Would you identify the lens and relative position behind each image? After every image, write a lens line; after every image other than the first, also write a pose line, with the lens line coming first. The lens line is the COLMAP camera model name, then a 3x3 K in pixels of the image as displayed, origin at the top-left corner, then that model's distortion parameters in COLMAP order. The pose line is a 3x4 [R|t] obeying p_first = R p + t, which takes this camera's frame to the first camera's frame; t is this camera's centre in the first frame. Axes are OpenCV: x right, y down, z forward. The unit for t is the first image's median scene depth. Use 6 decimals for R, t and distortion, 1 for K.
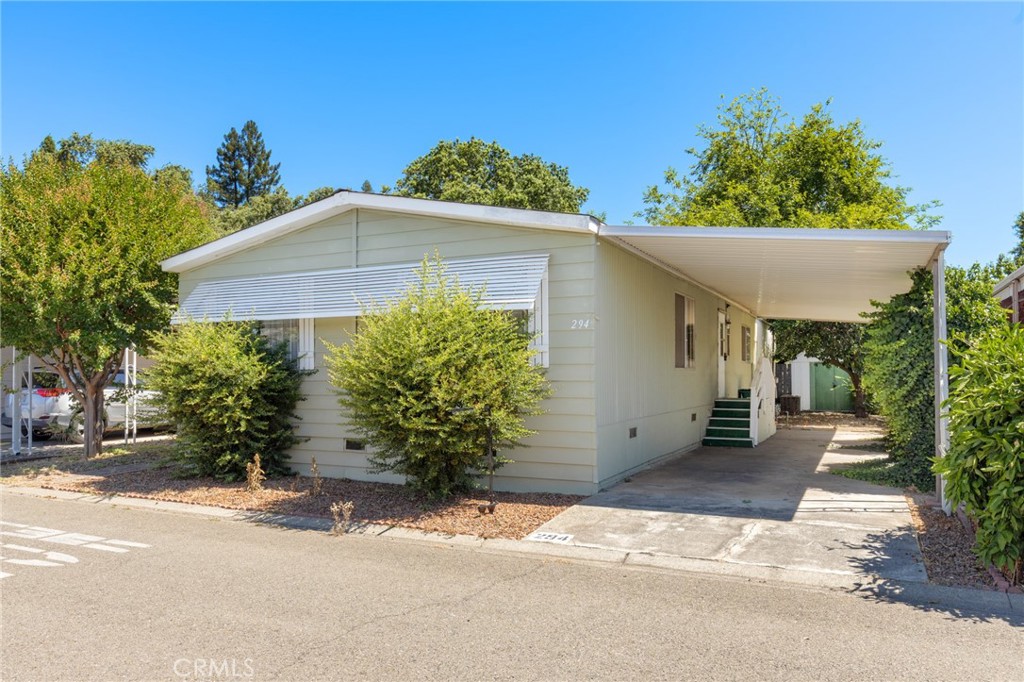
lens RADIAL K [[723.1, 0, 512.0], [0, 723.1, 341.0], [0, 0, 1]] dist [0.001164, 0.000358]
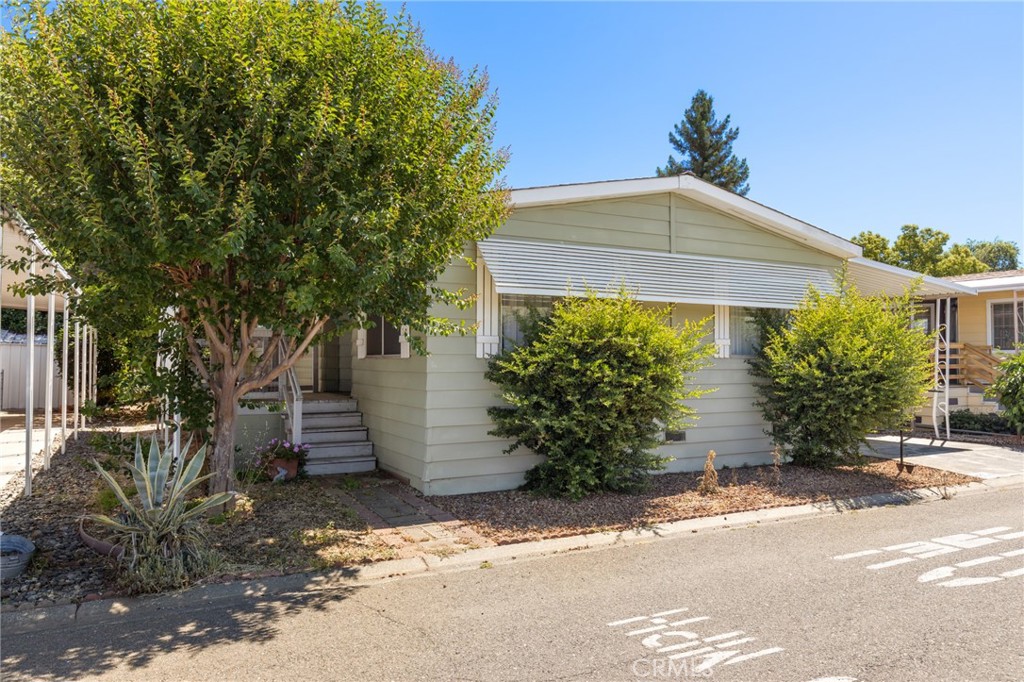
lens RADIAL K [[723.1, 0, 512.0], [0, 723.1, 341.0], [0, 0, 1]] dist [0.001164, 0.000358]
pose [[0.591059, 0.039249, 0.805673, -1.099692], [-0.032608, 0.999162, -0.024754, 0.043782], [-0.805969, -0.011640, 0.591844, 0.606597]]
